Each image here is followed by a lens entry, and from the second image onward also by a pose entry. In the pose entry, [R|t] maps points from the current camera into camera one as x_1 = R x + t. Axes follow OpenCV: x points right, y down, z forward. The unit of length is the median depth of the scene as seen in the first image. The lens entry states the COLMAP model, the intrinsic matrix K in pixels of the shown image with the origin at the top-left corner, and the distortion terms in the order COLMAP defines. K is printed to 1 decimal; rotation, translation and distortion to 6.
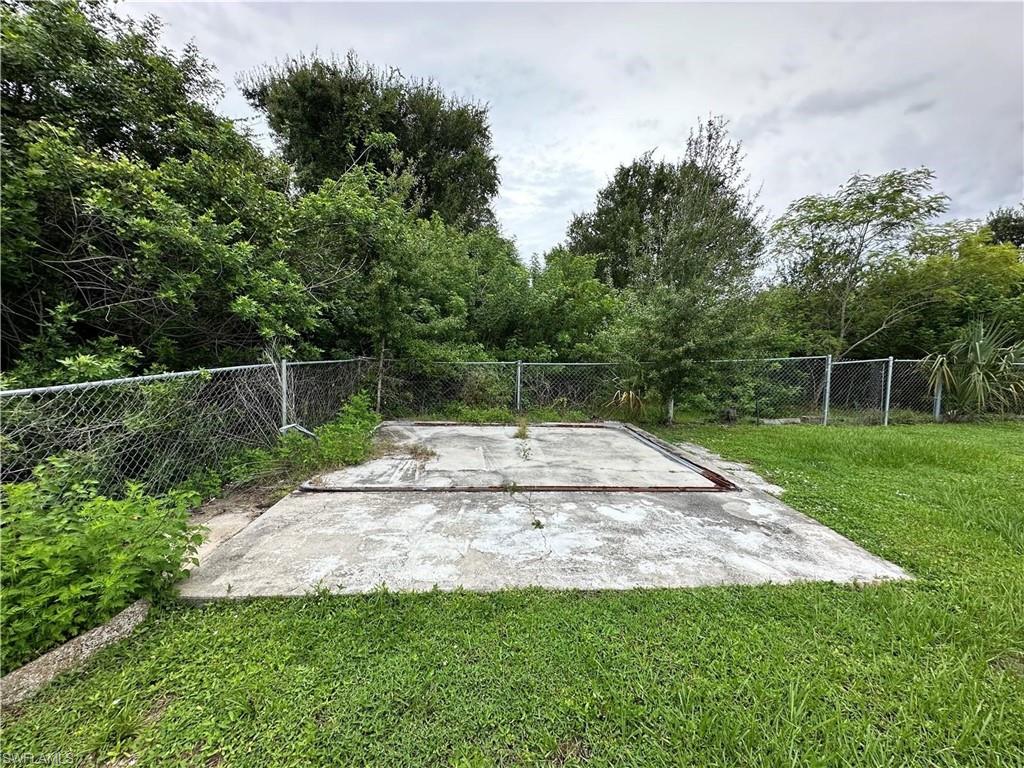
lens RADIAL K [[408.4, 0, 515.2], [0, 408.4, 381.6], [0, 0, 1]] dist [-0.002238, 0.000326]
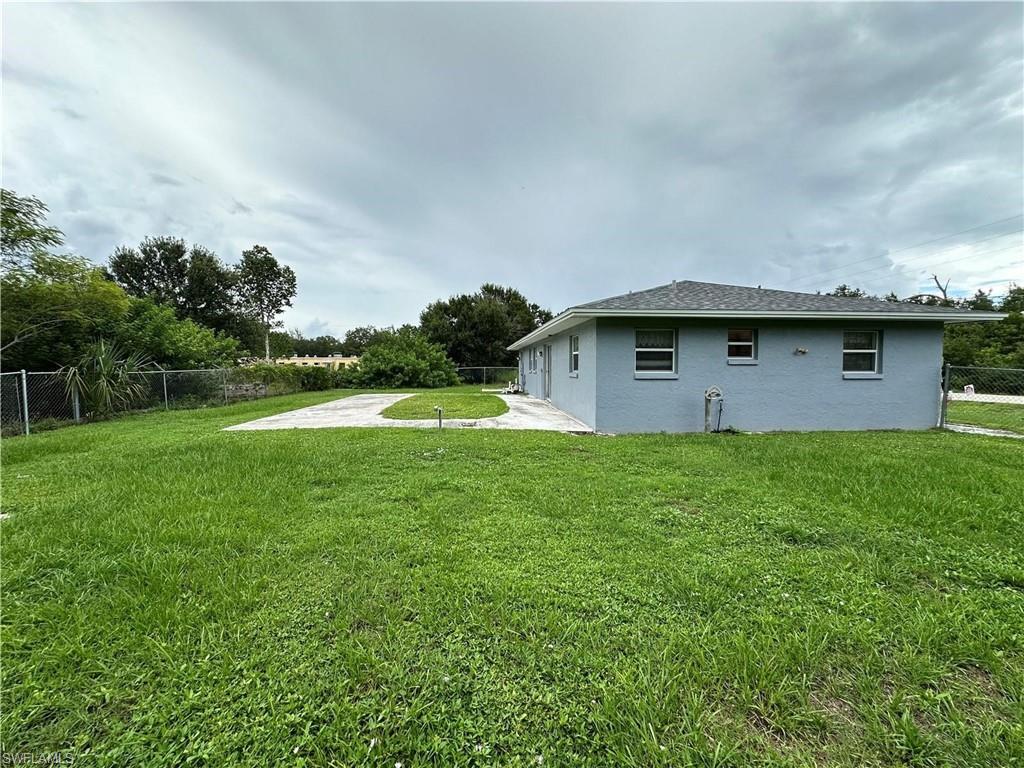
lens RADIAL K [[408.4, 0, 515.2], [0, 408.4, 381.6], [0, 0, 1]] dist [-0.002238, 0.000326]
pose [[-0.015623, -0.055875, 0.998316, -0.156667], [0.086336, 0.994633, 0.057020, 0.019110], [-0.996144, 0.087082, -0.010715, -0.258542]]
